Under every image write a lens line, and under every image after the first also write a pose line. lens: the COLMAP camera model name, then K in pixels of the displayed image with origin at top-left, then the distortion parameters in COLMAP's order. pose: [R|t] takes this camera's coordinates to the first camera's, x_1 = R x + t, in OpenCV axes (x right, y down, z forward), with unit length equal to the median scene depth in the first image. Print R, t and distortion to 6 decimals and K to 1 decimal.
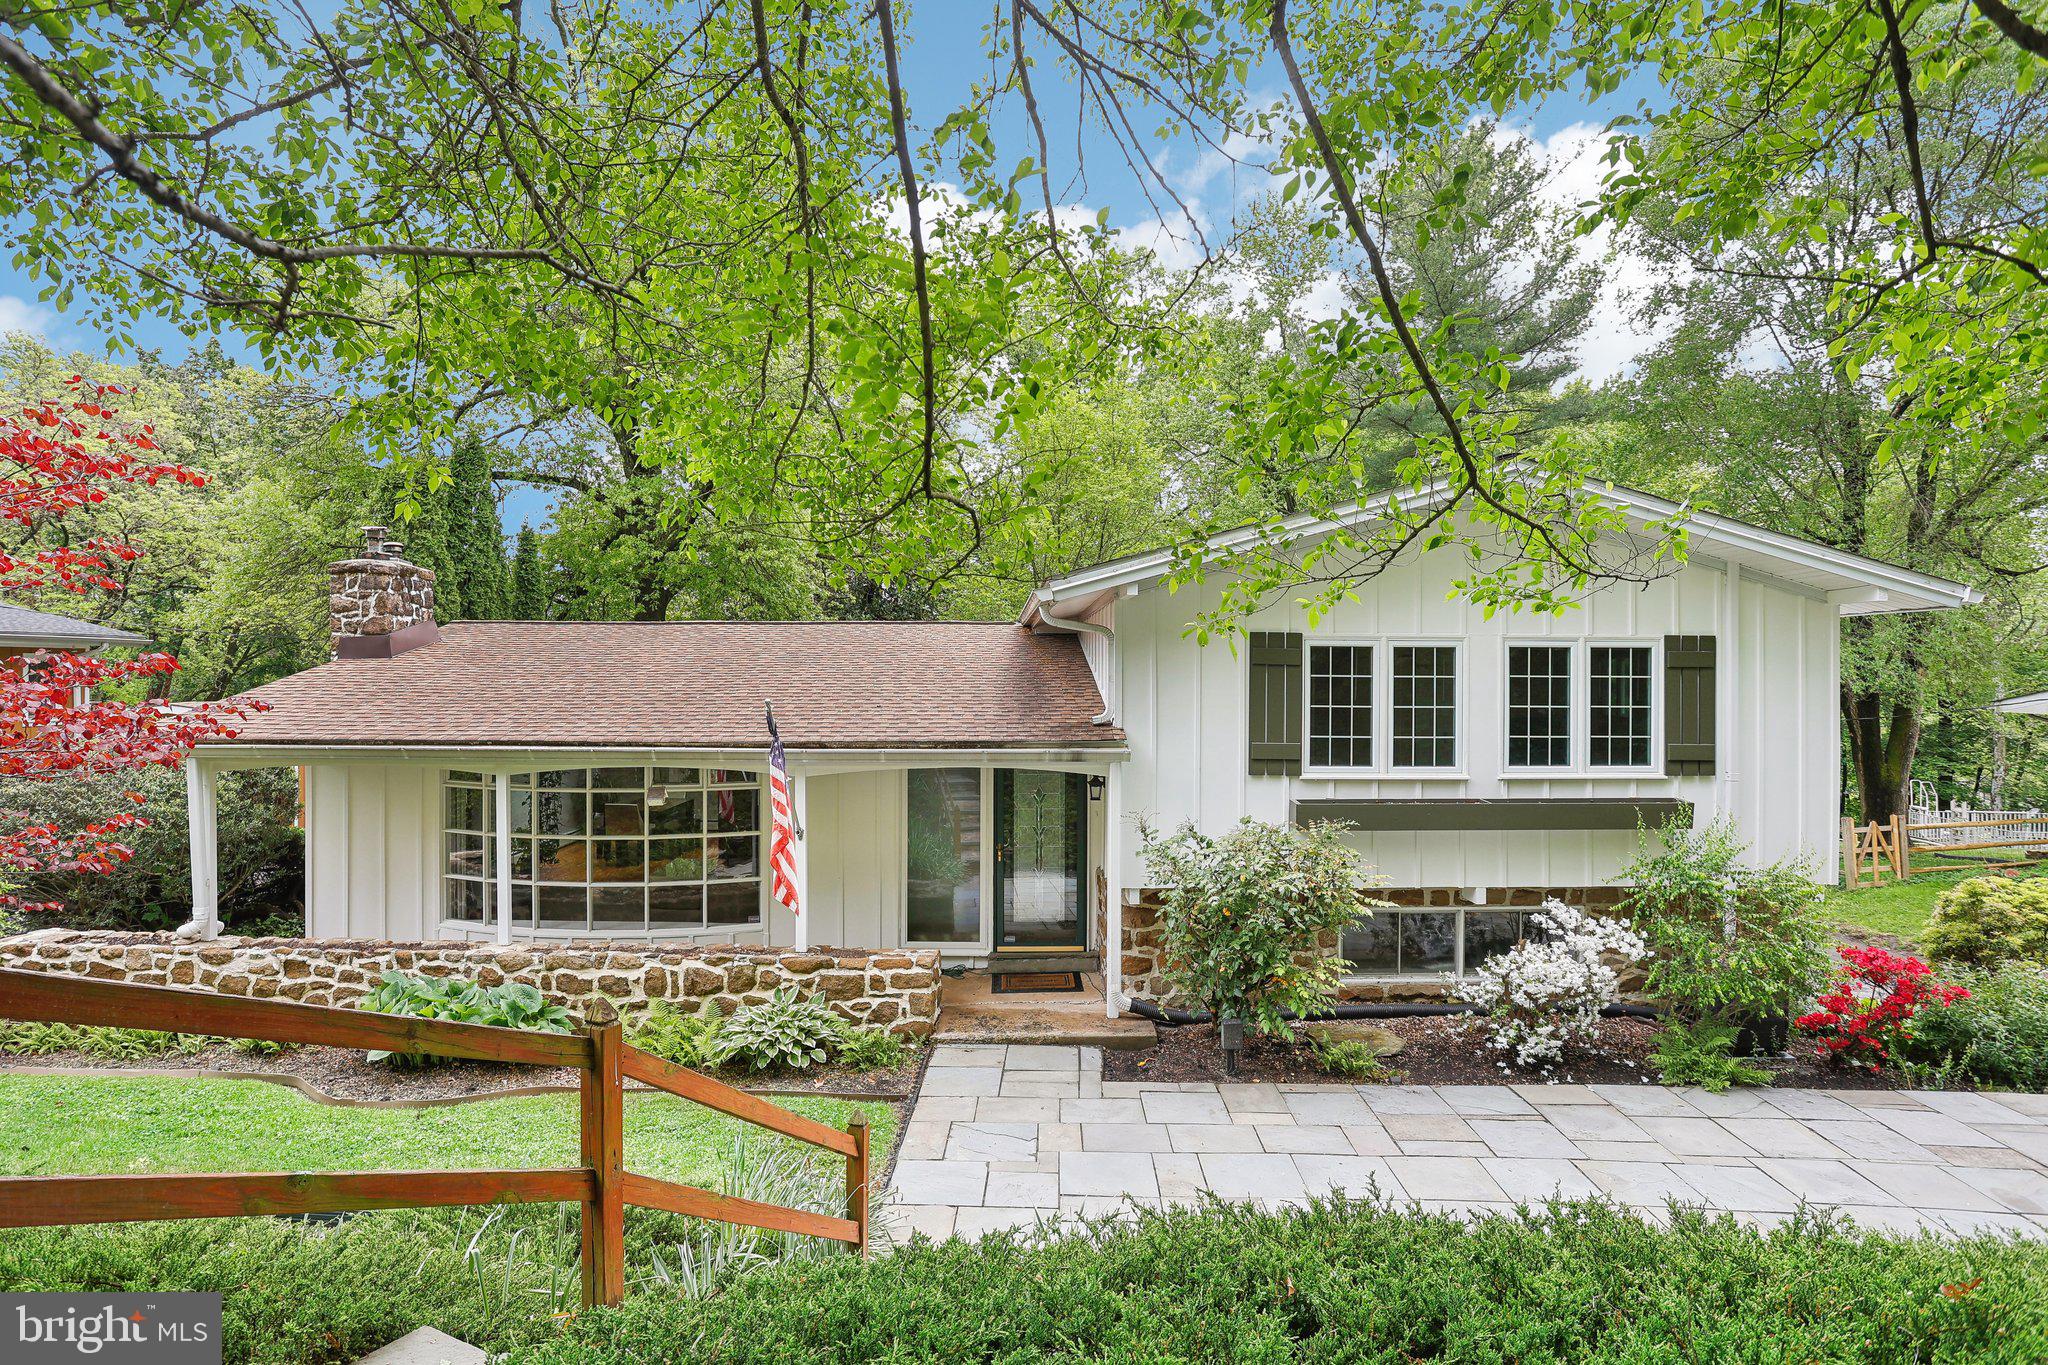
lens RADIAL K [[1079.5, 0, 1018.6], [0, 1079.5, 673.9], [0, 0, 1]] dist [-0.040816, 0.004980]
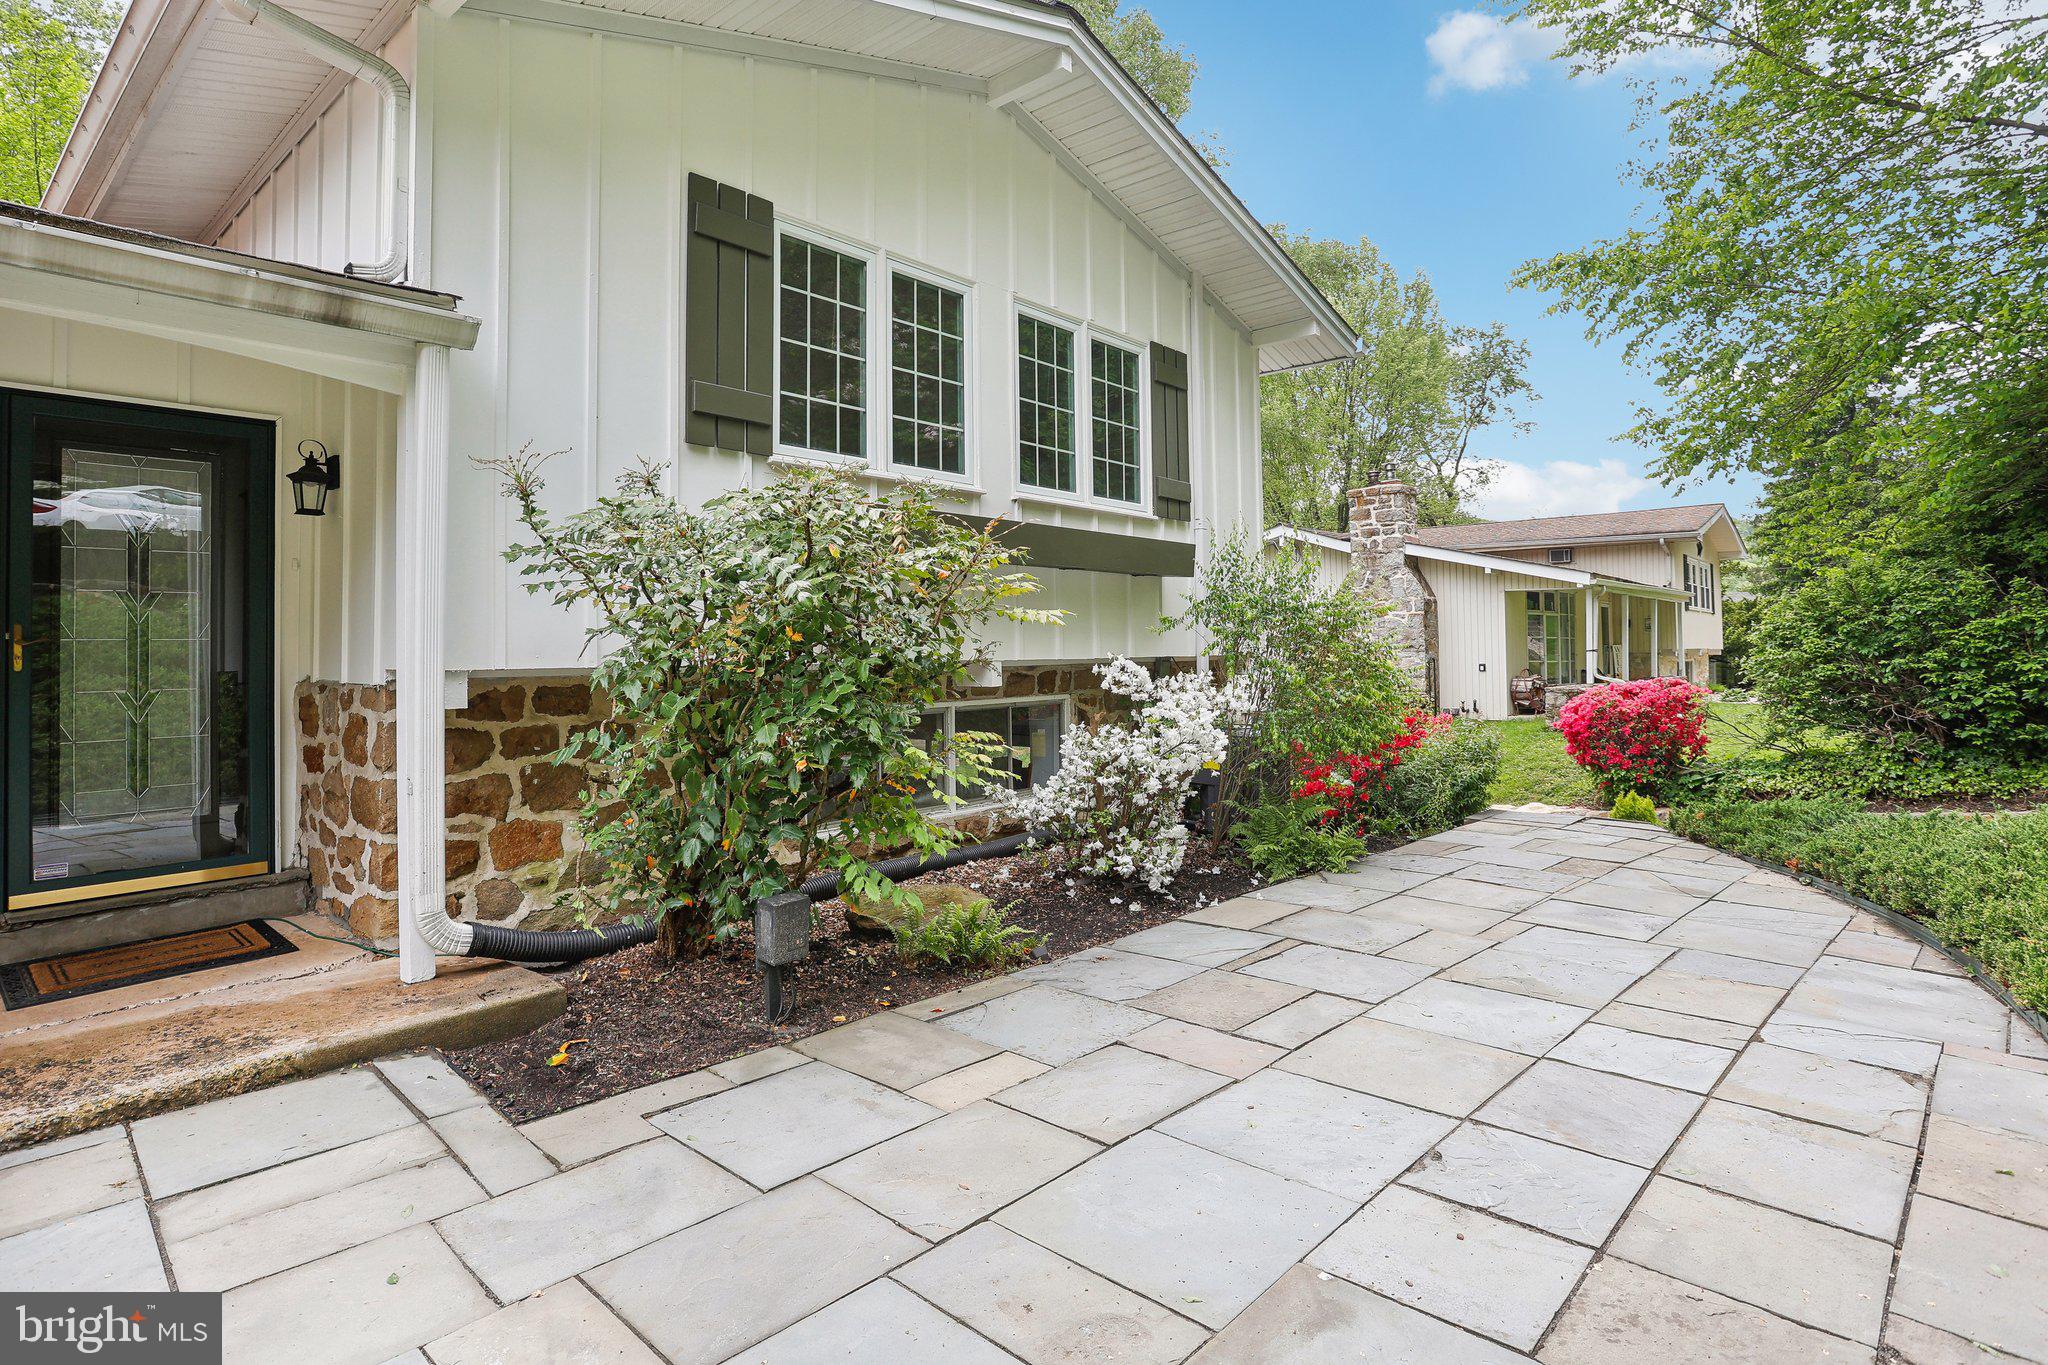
lens RADIAL K [[1079.5, 0, 1001.3], [0, 1079.5, 606.2], [0, 0, 1]] dist [-0.040816, 0.004980]
pose [[0.678214, 0.015872, 0.734693, -0.057388], [0.021318, 0.998921, -0.041259, 0.194035], [-0.734555, 0.043645, 0.677144, 0.547201]]
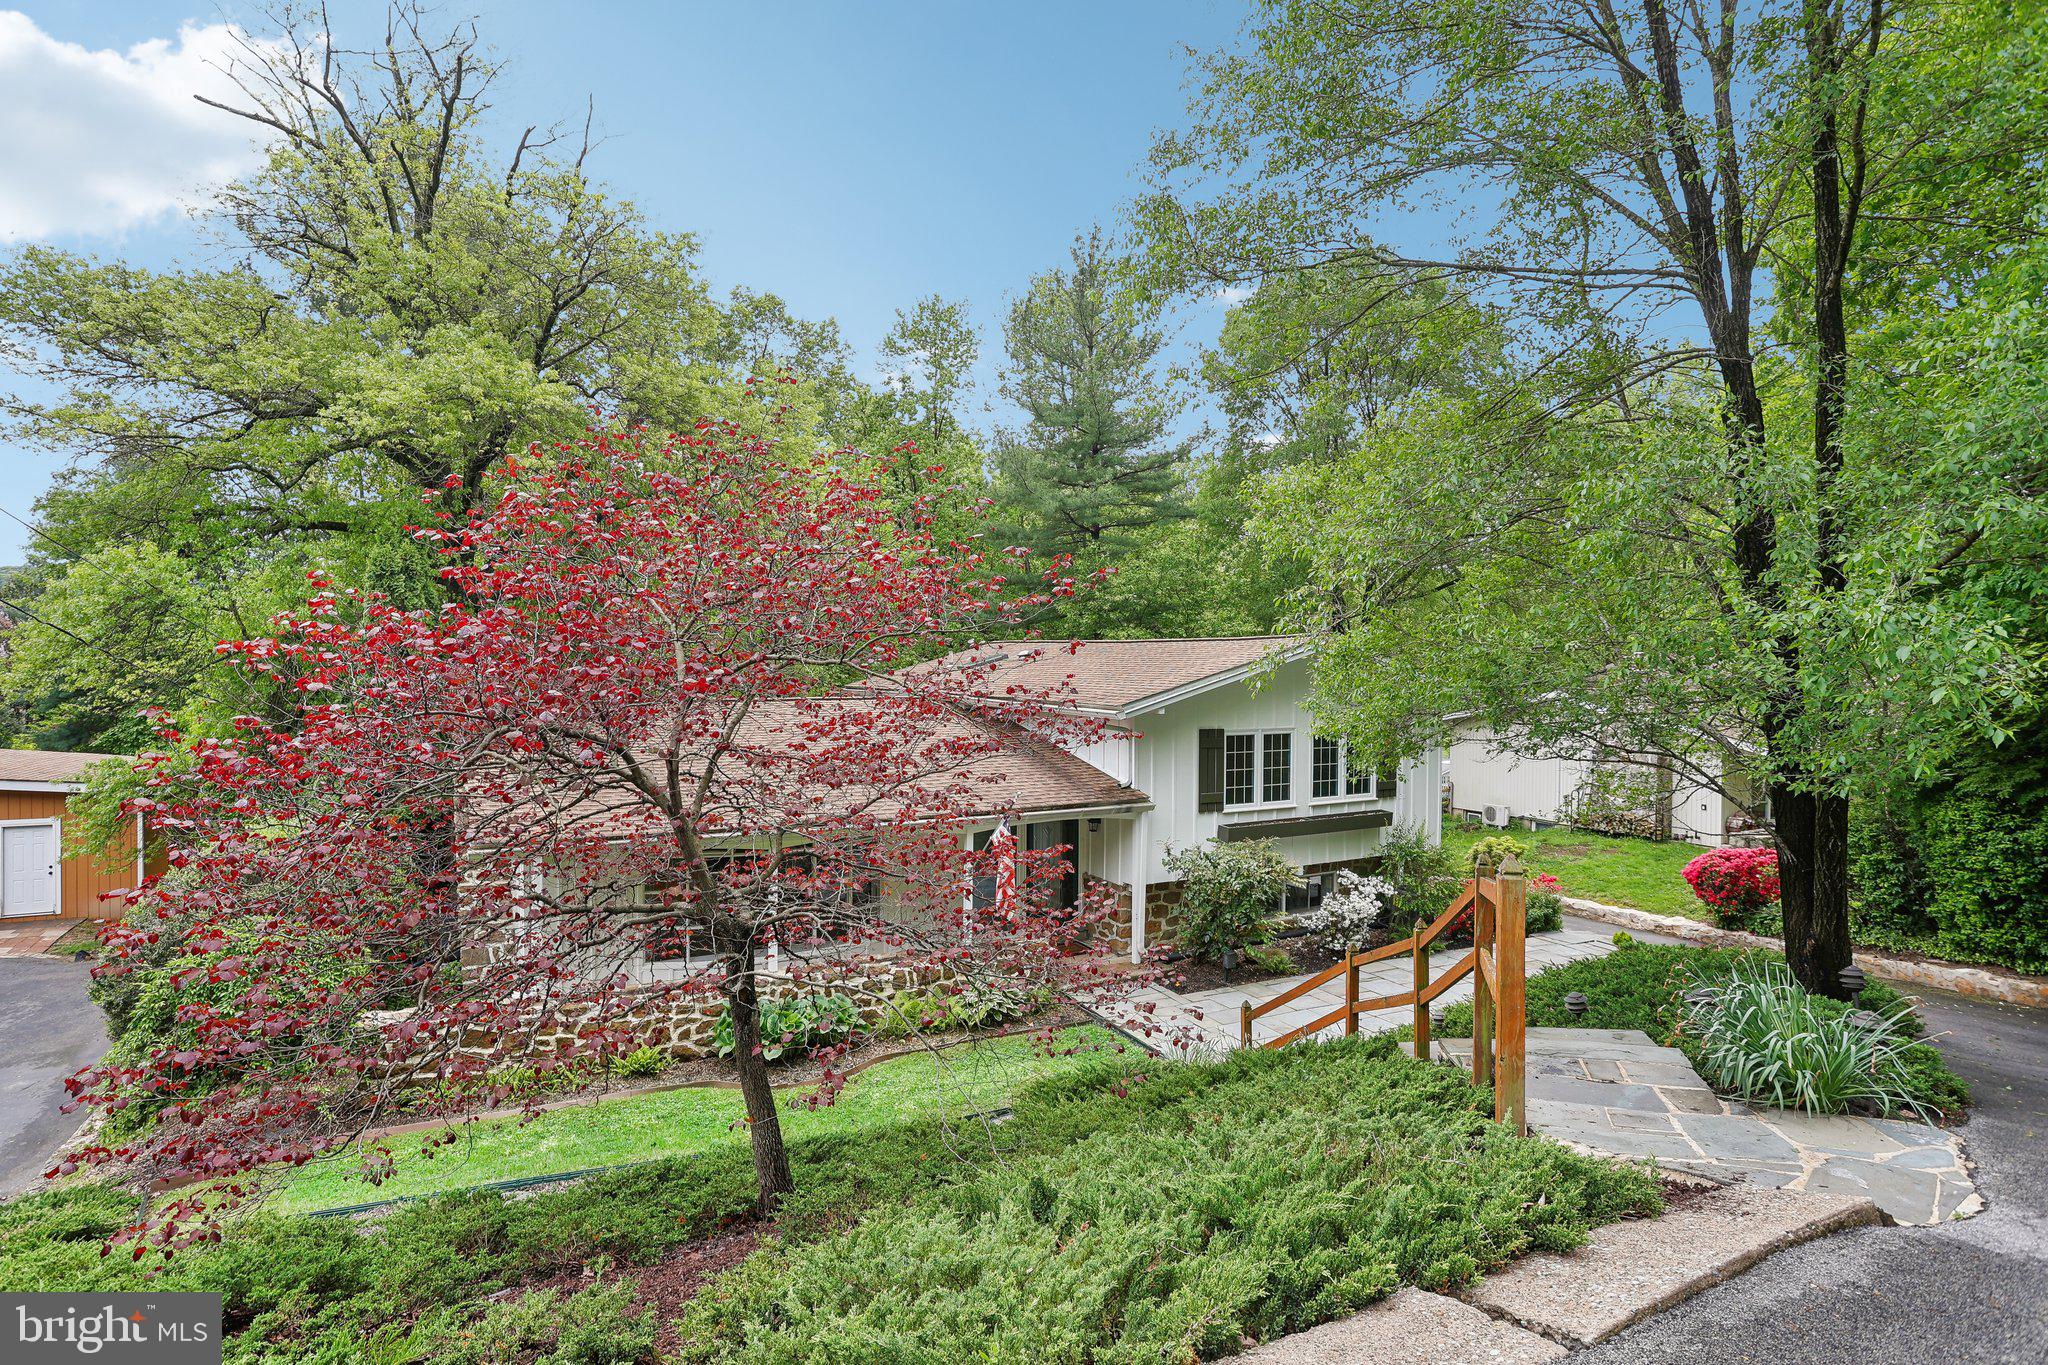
lens RADIAL K [[1079.5, 0, 1025.6], [0, 1079.5, 683.9], [0, 0, 1]] dist [-0.040816, 0.004980]
pose [[0.881617, -0.010701, 0.471844, -0.828233], [0.003793, 0.999871, 0.015589, -0.137216], [-0.471950, -0.011954, 0.881544, -0.371150]]
